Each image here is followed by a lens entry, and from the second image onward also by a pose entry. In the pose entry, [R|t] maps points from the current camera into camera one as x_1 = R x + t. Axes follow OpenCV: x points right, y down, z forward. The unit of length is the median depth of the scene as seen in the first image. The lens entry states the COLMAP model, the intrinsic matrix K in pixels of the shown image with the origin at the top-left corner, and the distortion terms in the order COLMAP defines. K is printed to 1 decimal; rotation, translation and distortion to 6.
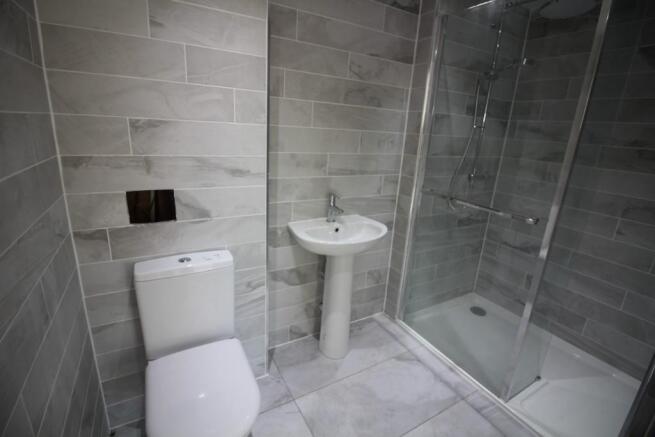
lens RADIAL K [[302.9, 0, 329.4], [0, 302.9, 216.6], [0, 0, 1]] dist [-0.003838, -0.004944]
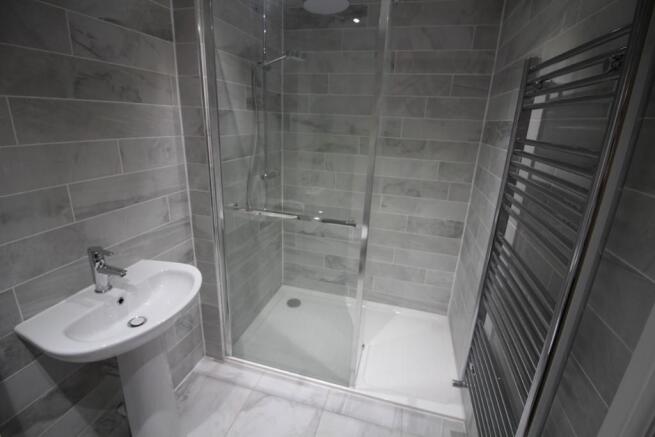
lens RADIAL K [[302.9, 0, 325.4], [0, 302.9, 216.3], [0, 0, 1]] dist [-0.003838, -0.004944]
pose [[0.719184, -0.238725, 0.652521, -0.033278], [0.199743, 0.970516, 0.134914, -0.111863], [-0.665490, 0.033308, 0.745663, 0.210713]]
